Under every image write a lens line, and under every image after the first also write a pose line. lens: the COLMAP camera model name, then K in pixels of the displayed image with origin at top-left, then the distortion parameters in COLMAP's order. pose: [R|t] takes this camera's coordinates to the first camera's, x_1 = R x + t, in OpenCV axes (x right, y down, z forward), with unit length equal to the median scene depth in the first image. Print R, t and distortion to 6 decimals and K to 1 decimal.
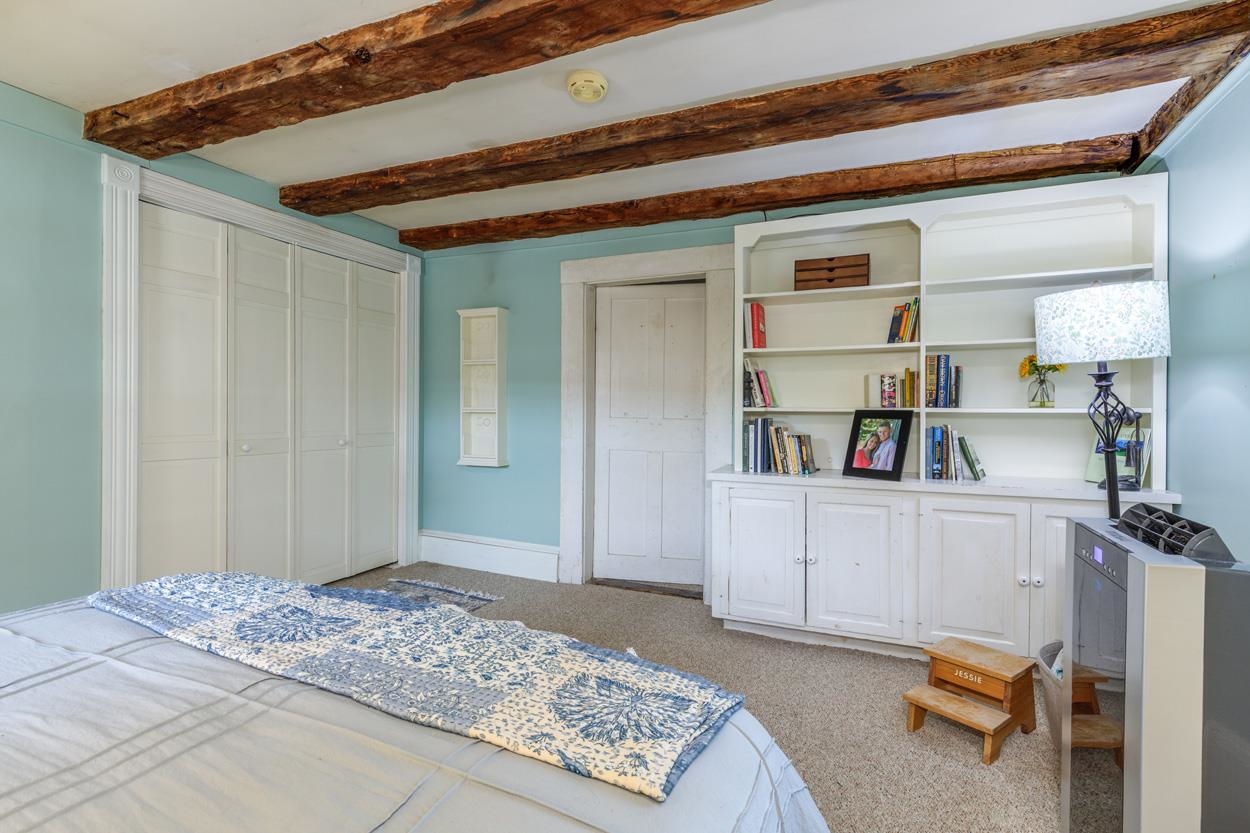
lens RADIAL K [[603.2, 0, 619.9], [0, 603.2, 412.4], [0, 0, 1]] dist [0.002477, -0.000383]
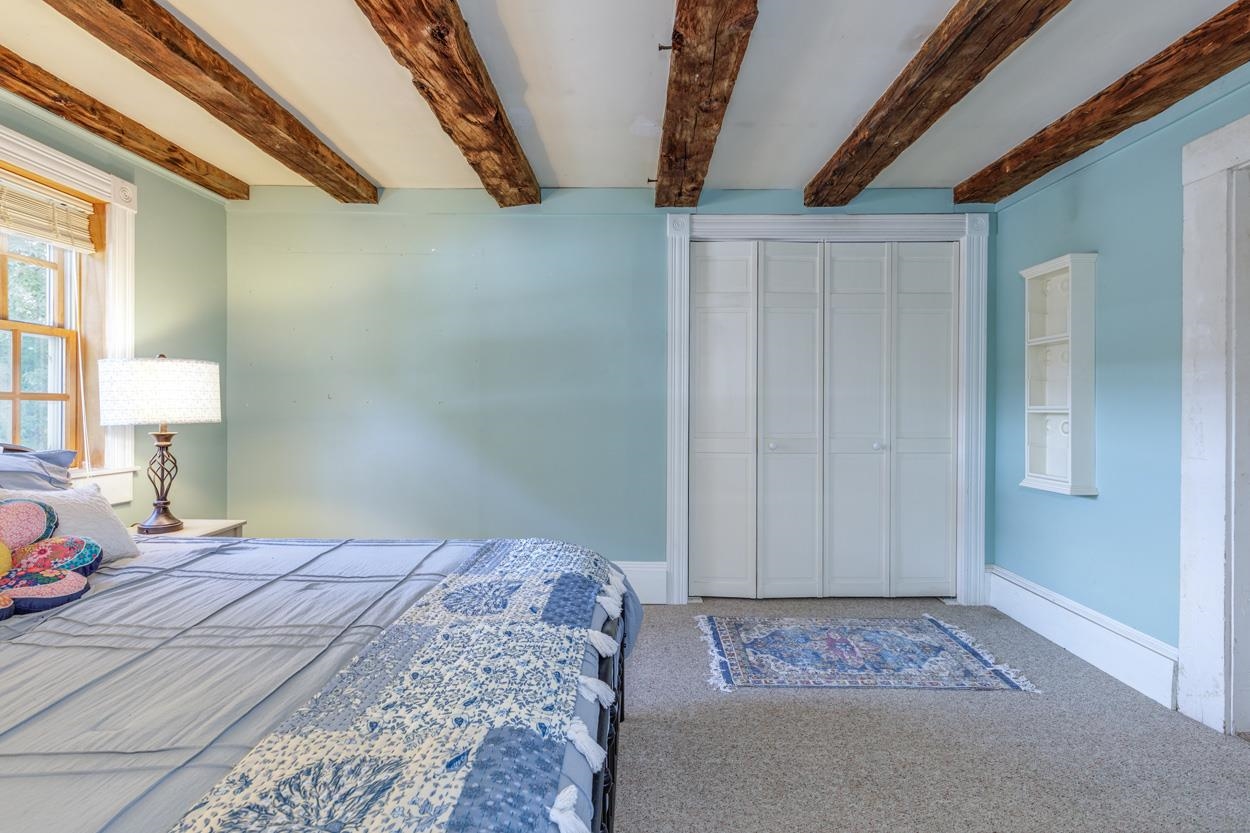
lens RADIAL K [[603.2, 0, 624.9], [0, 603.2, 415.7], [0, 0, 1]] dist [0.002477, -0.000383]
pose [[0.388920, 0.002580, -0.921268, 0.239627], [-0.002657, 0.999995, 0.001679, 0.003810], [0.921268, 0.001795, 0.388925, 0.320657]]
